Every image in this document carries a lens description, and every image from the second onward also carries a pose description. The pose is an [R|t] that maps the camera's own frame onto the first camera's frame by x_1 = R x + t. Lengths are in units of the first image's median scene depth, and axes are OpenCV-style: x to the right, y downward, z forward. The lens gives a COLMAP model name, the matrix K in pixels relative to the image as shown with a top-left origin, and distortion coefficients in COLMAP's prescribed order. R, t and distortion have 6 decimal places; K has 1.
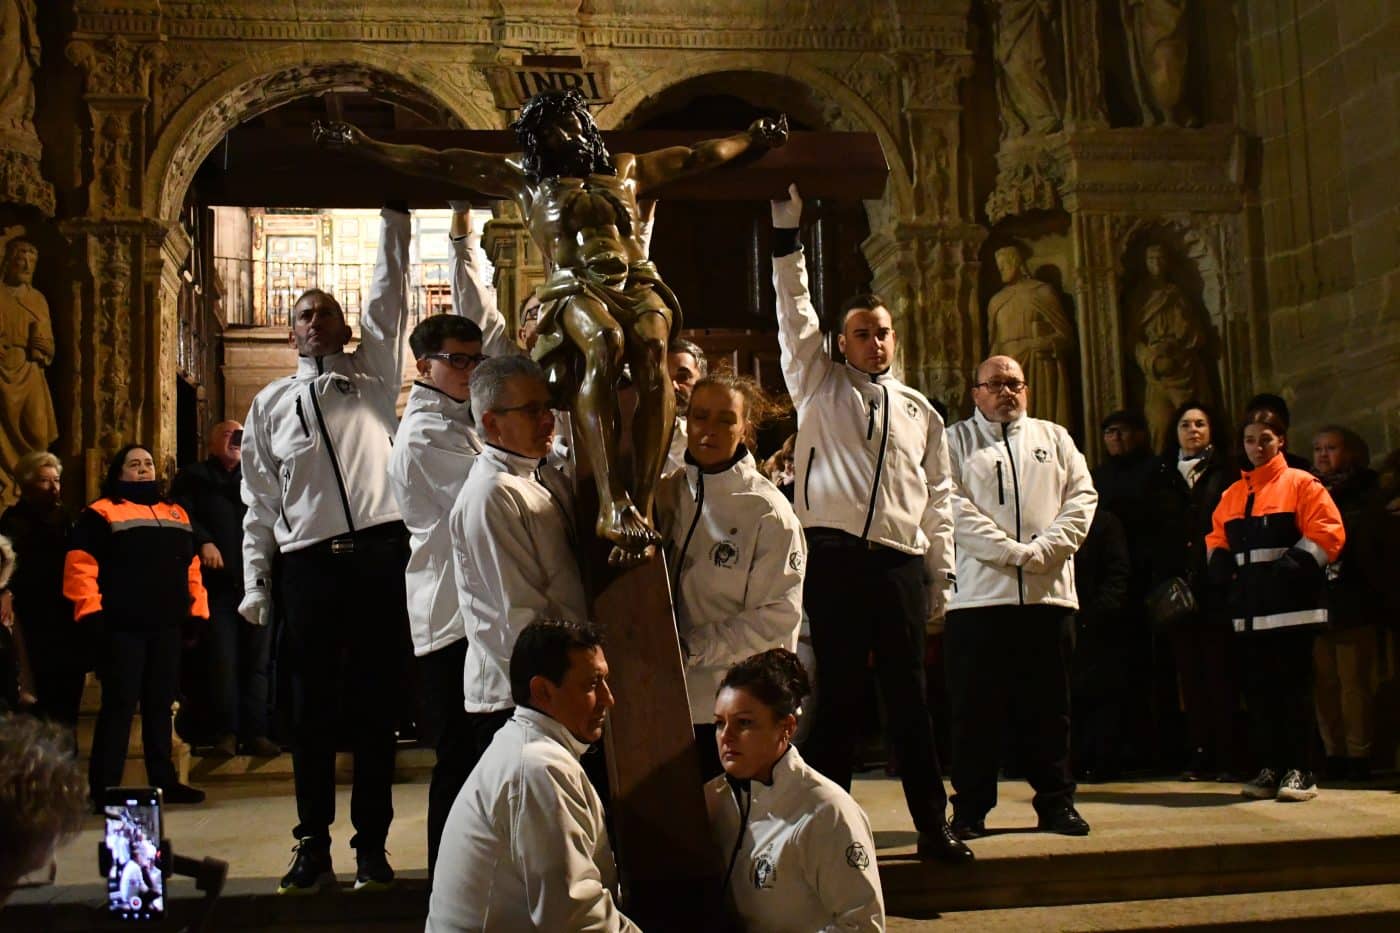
lens RADIAL K [[1736.3, 0, 701.6], [0, 1736.3, 469.8], [0, 0, 1]] dist [-0.049716, -0.011026]
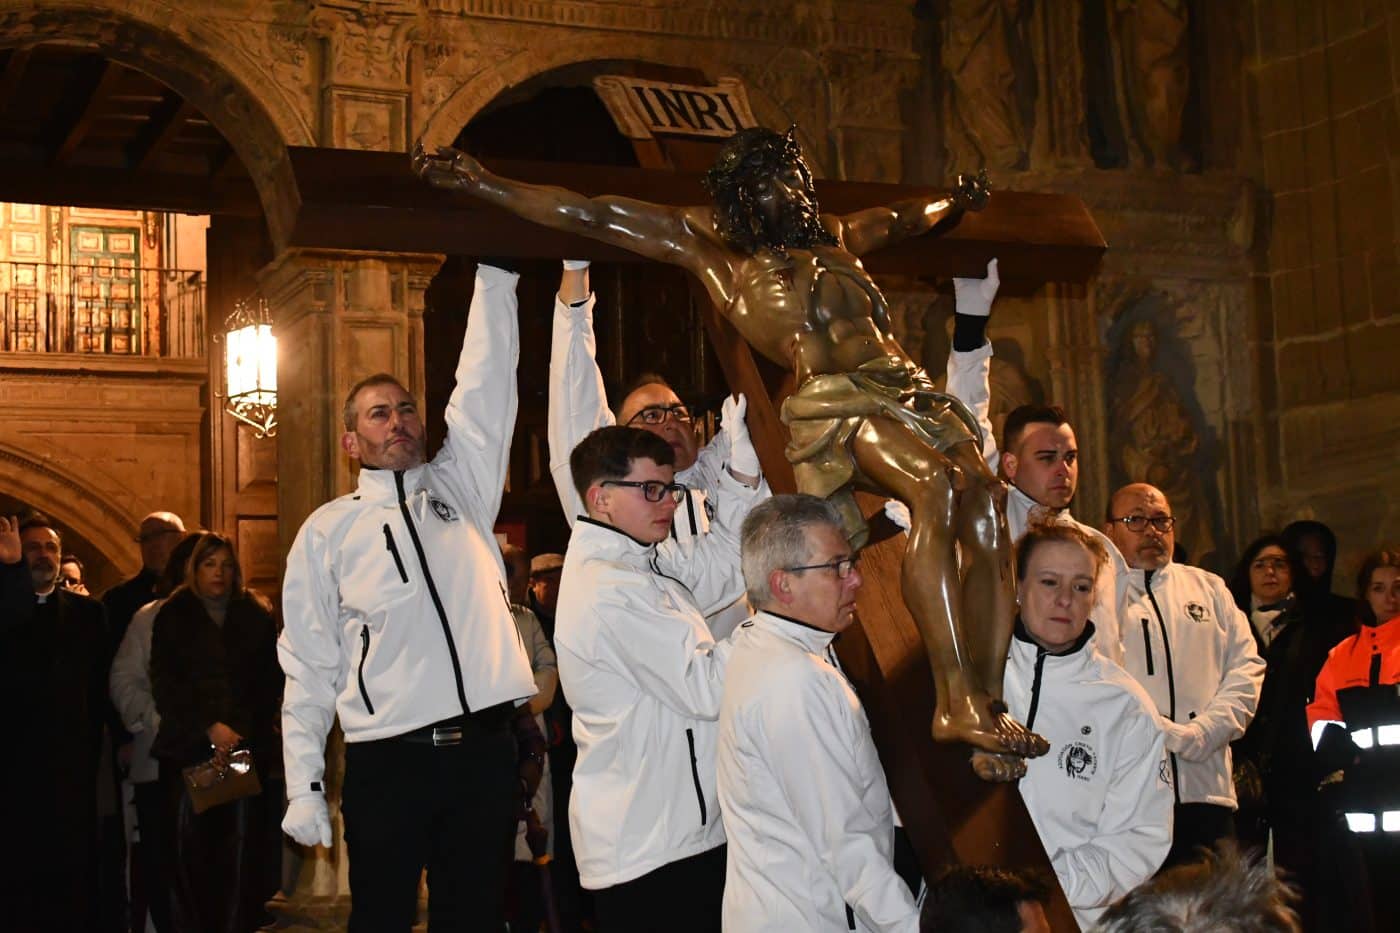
lens RADIAL K [[2413.8, 0, 696.5], [0, 2413.8, 469.0], [0, 0, 1]] dist [0.008610, 0.004053]
pose [[0.969719, 0.031693, 0.242158, -0.196601], [-0.023218, 0.999017, -0.037773, -0.017497], [-0.243117, 0.031006, 0.969501, -0.004290]]
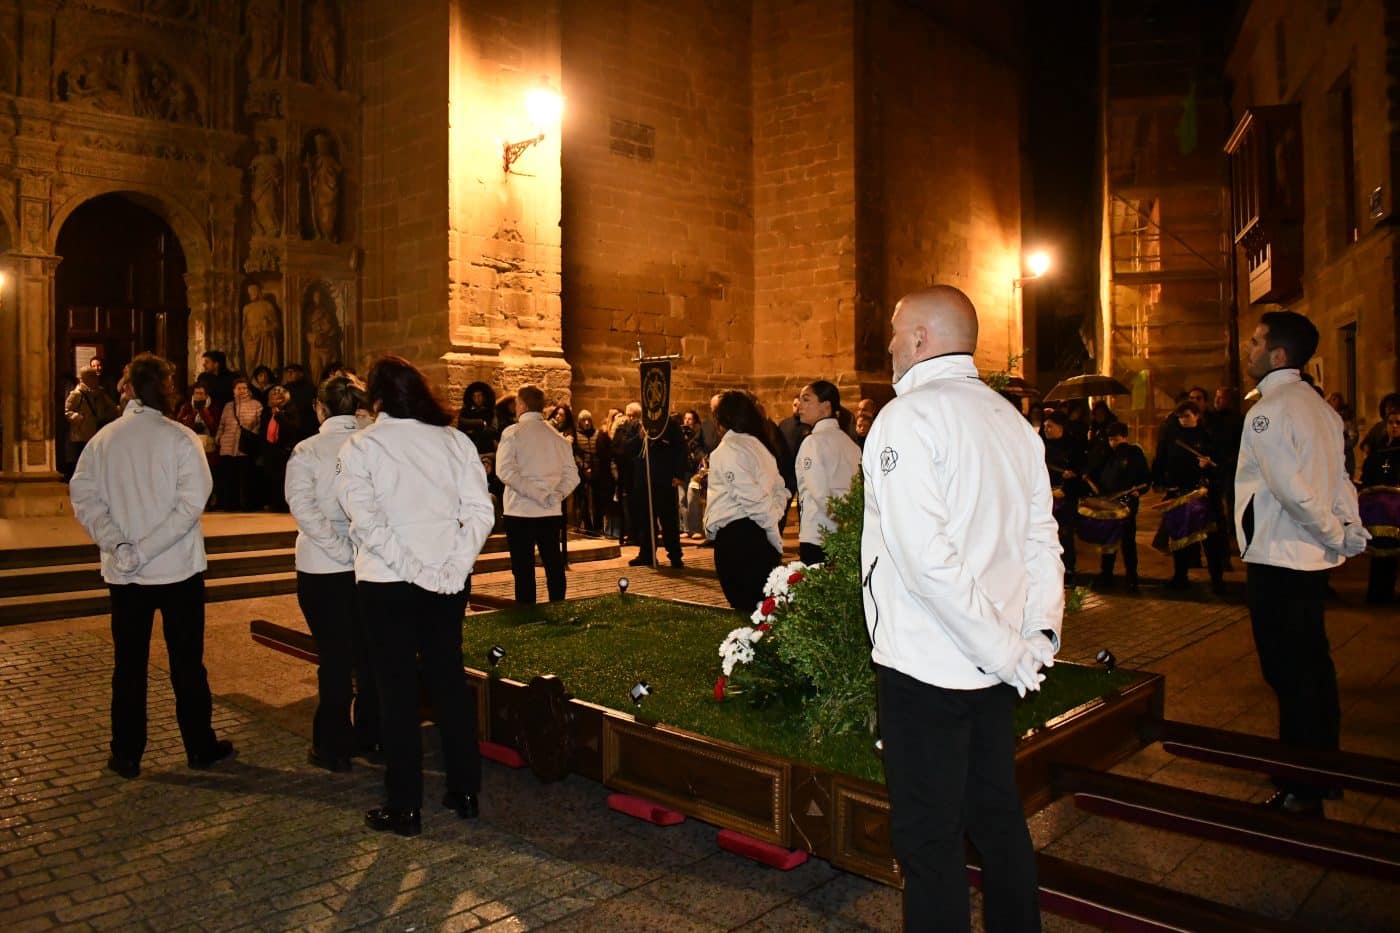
lens RADIAL K [[1088.1, 0, 699.4], [0, 1088.1, 465.0], [0, 0, 1]] dist [-0.096760, 0.014415]
pose [[0.795589, 0.010126, 0.605752, -0.210799], [-0.076996, 0.993443, 0.084518, -0.057882], [-0.600924, -0.113882, 0.791152, -0.507857]]
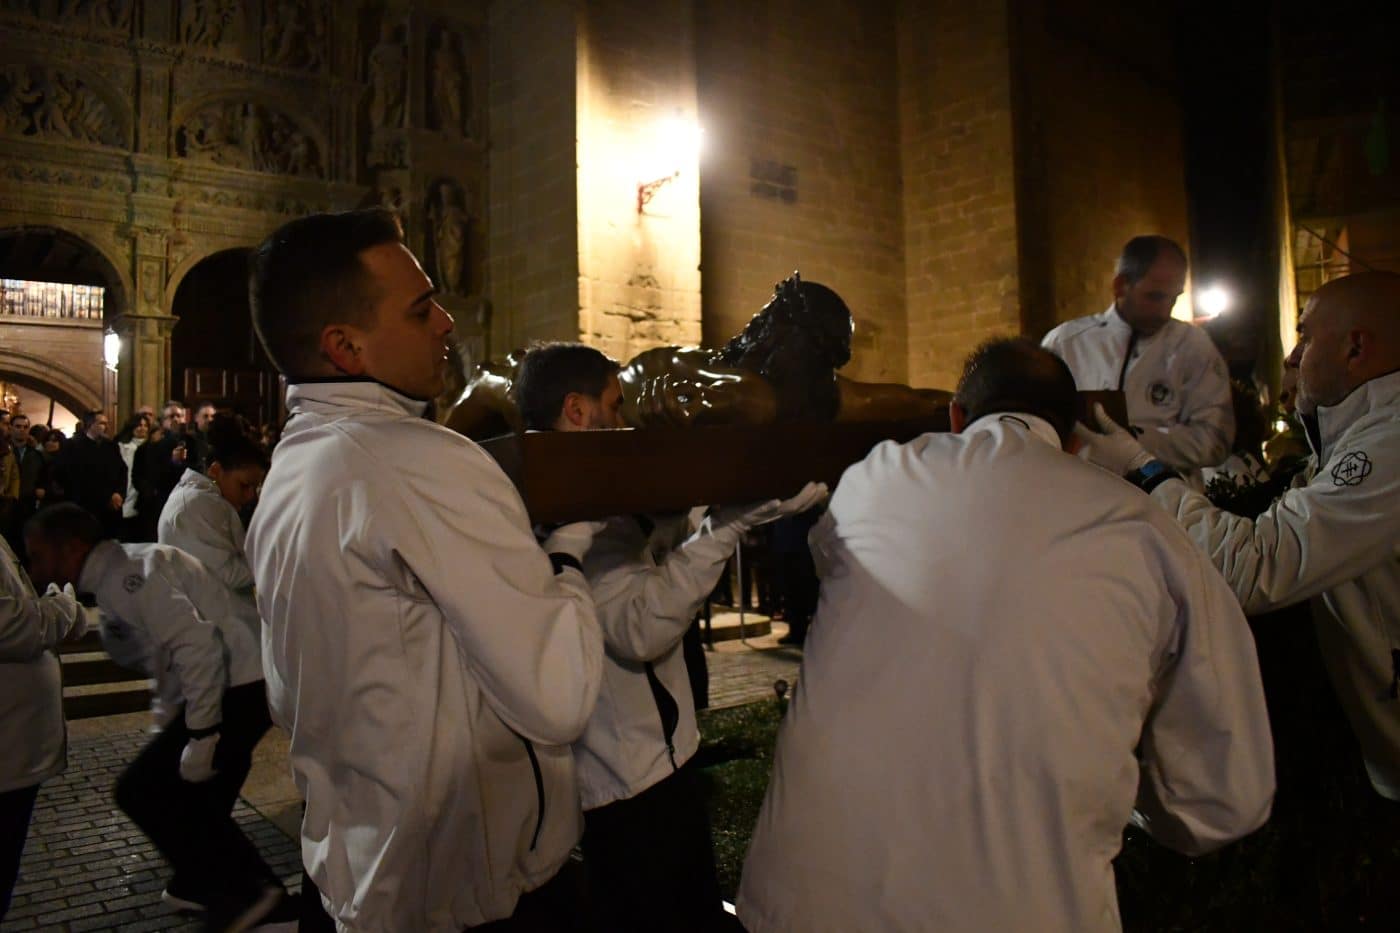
lens RADIAL K [[1082.7, 0, 699.7], [0, 1082.7, 465.0], [0, 0, 1]] dist [-0.097194, 0.013142]
pose [[0.868579, 0.028307, 0.494741, -0.135178], [-0.053970, 0.997832, 0.037659, -0.049116], [-0.492602, -0.059411, 0.868224, -0.382588]]
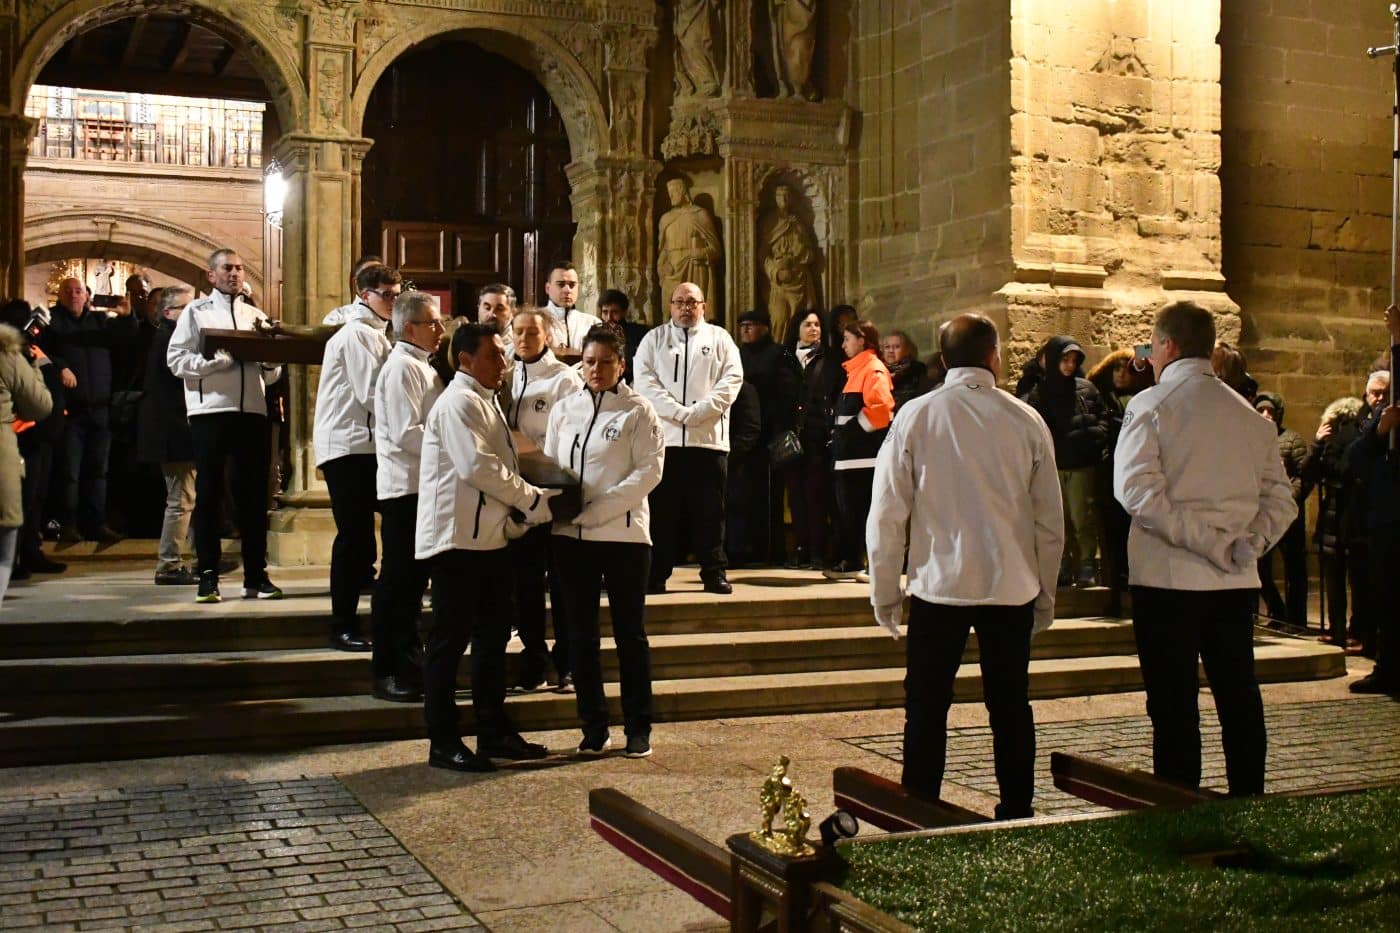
lens RADIAL K [[1716.1, 0, 702.8], [0, 1716.1, 469.1], [0, 0, 1]] dist [-0.060650, 0.021570]
pose [[0.968826, 0.030174, 0.245898, -0.125727], [-0.053828, 0.994482, 0.090047, -0.026207], [-0.241824, -0.100476, 0.965104, -0.315418]]
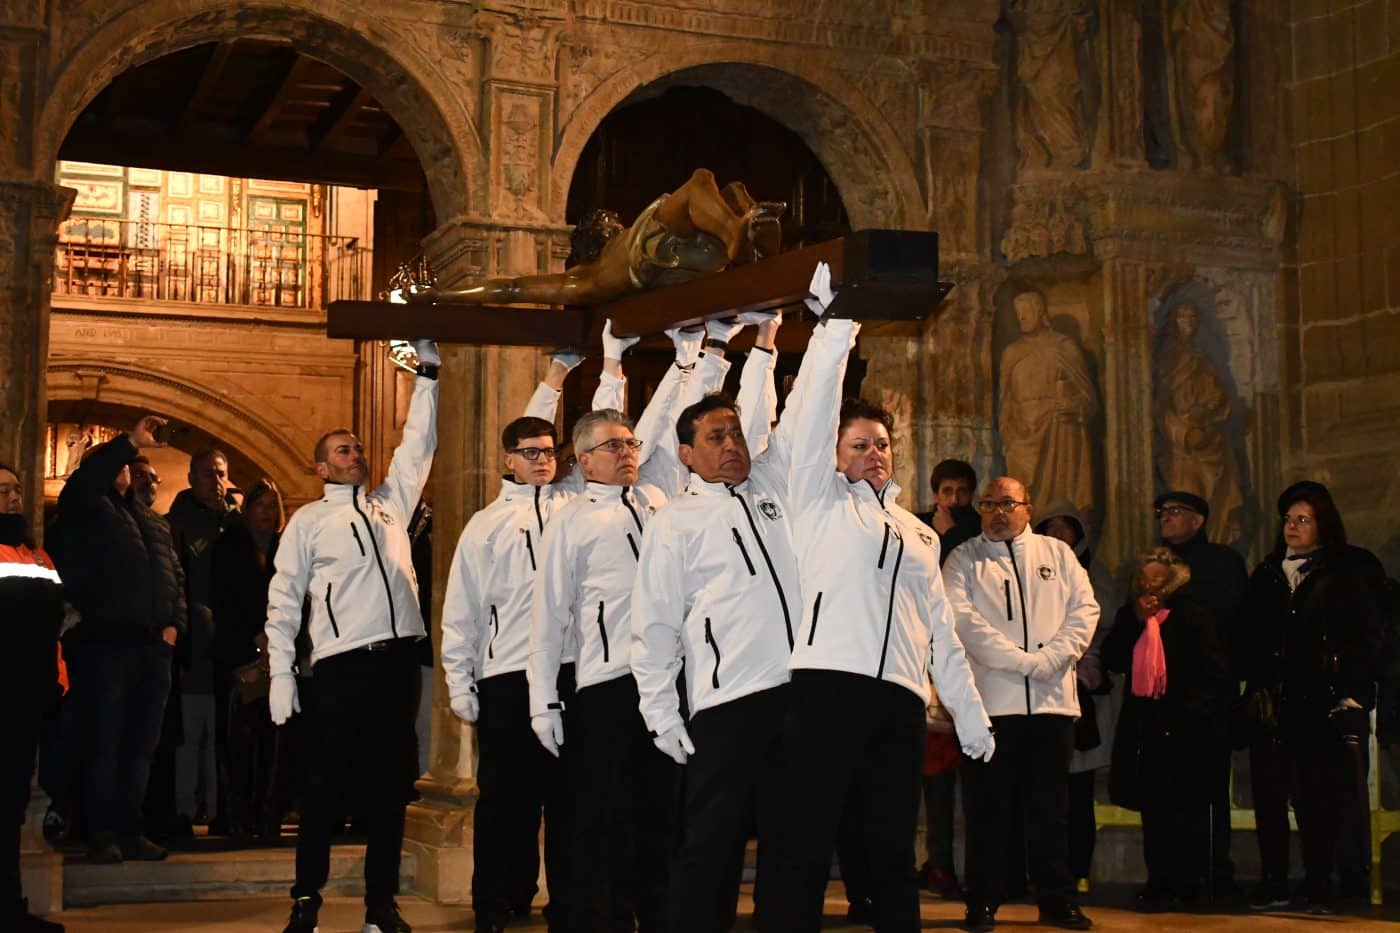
lens RADIAL K [[2056.2, 0, 701.0], [0, 2056.2, 467.7], [0, 0, 1]] dist [-0.031817, 0.036921]
pose [[0.975450, 0.055337, 0.213154, -0.206858], [-0.053976, 0.998468, -0.012205, -0.018349], [-0.213503, 0.000400, 0.976942, 0.015686]]
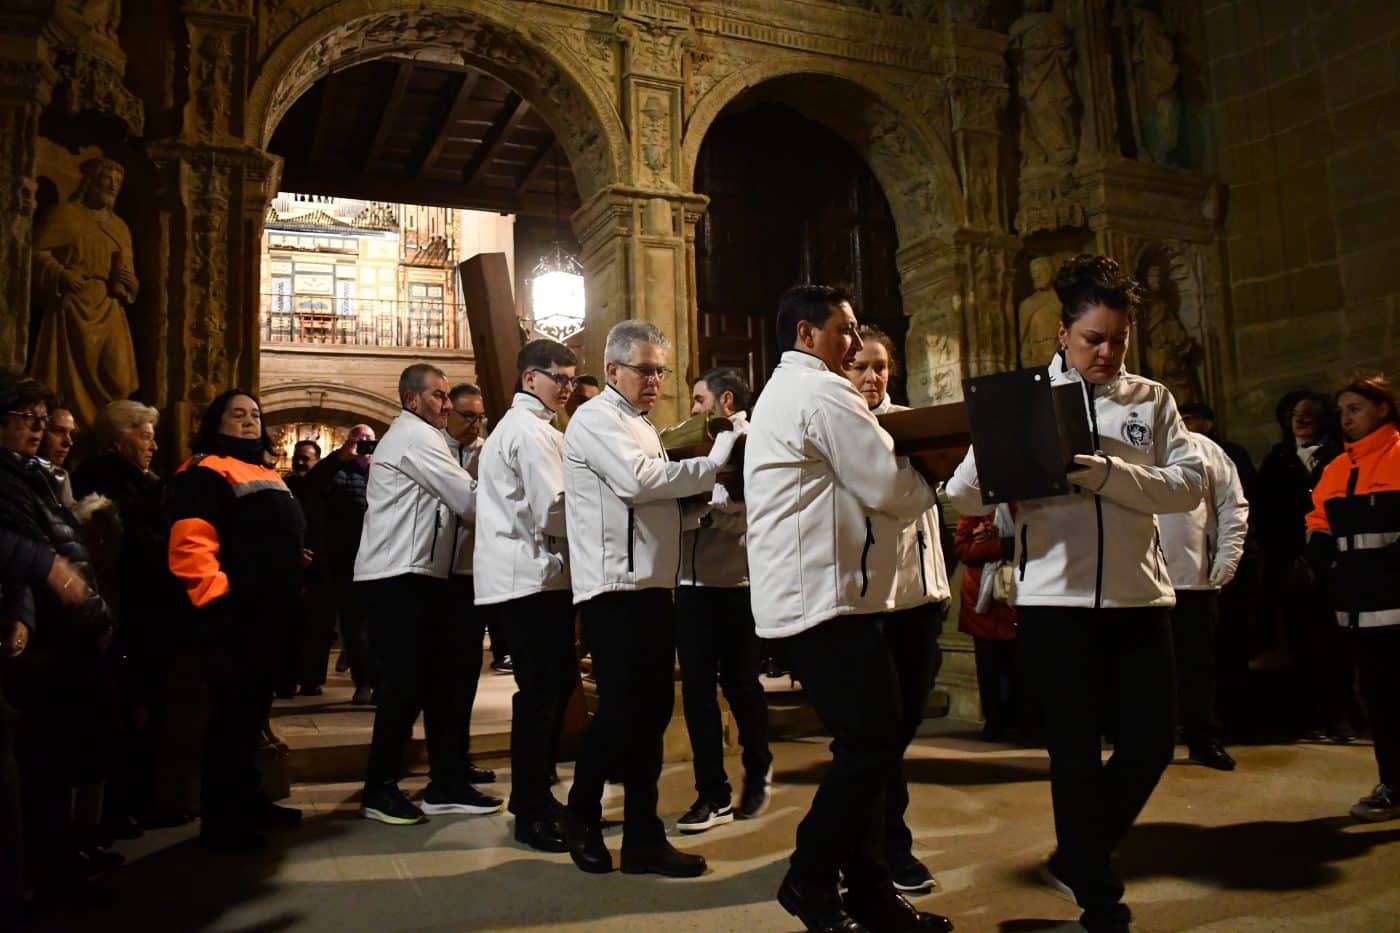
lens RADIAL K [[1088.1, 0, 699.4], [0, 1088.1, 465.0], [0, 0, 1]] dist [-0.096760, 0.014415]
pose [[0.965463, 0.022277, 0.259588, -0.222517], [-0.022987, 0.999736, -0.000299, 0.012782], [-0.259526, -0.005679, 0.965719, 0.384085]]
